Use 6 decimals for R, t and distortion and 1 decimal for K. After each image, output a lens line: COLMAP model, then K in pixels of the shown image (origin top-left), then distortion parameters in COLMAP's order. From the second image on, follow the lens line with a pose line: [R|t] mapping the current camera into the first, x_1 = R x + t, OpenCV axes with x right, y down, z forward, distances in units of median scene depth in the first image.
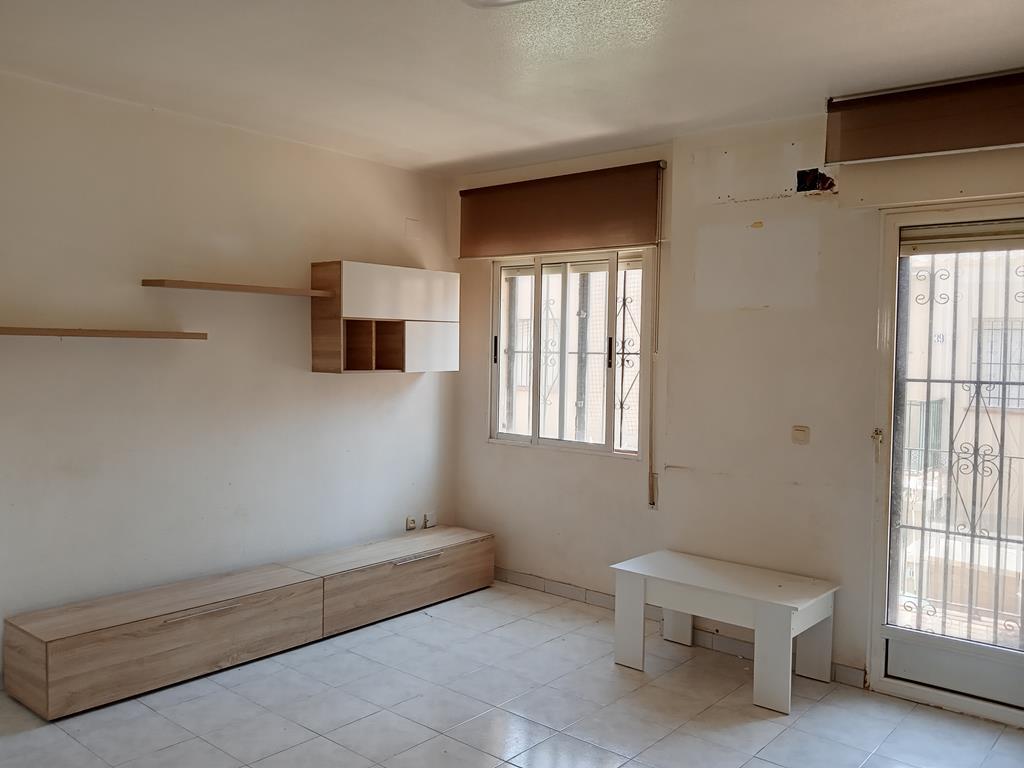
lens RADIAL K [[822.6, 0, 522.0], [0, 822.6, 378.3], [0, 0, 1]] dist [0.038753, -0.095170]
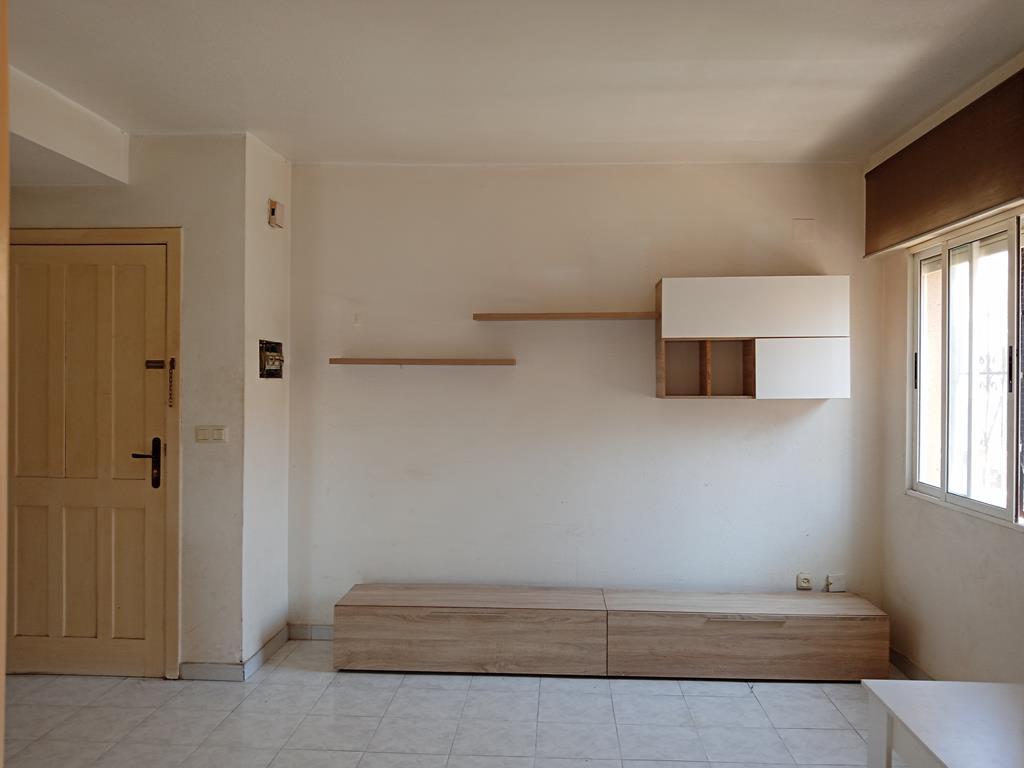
lens RADIAL K [[822.6, 0, 545.8], [0, 822.6, 388.2], [0, 0, 1]] dist [0.038753, -0.095170]
pose [[0.612902, -0.007037, -0.790127, 0.448737], [-0.023800, 0.999342, -0.027362, 0.011610], [0.789800, 0.035575, 0.612332, 0.338549]]
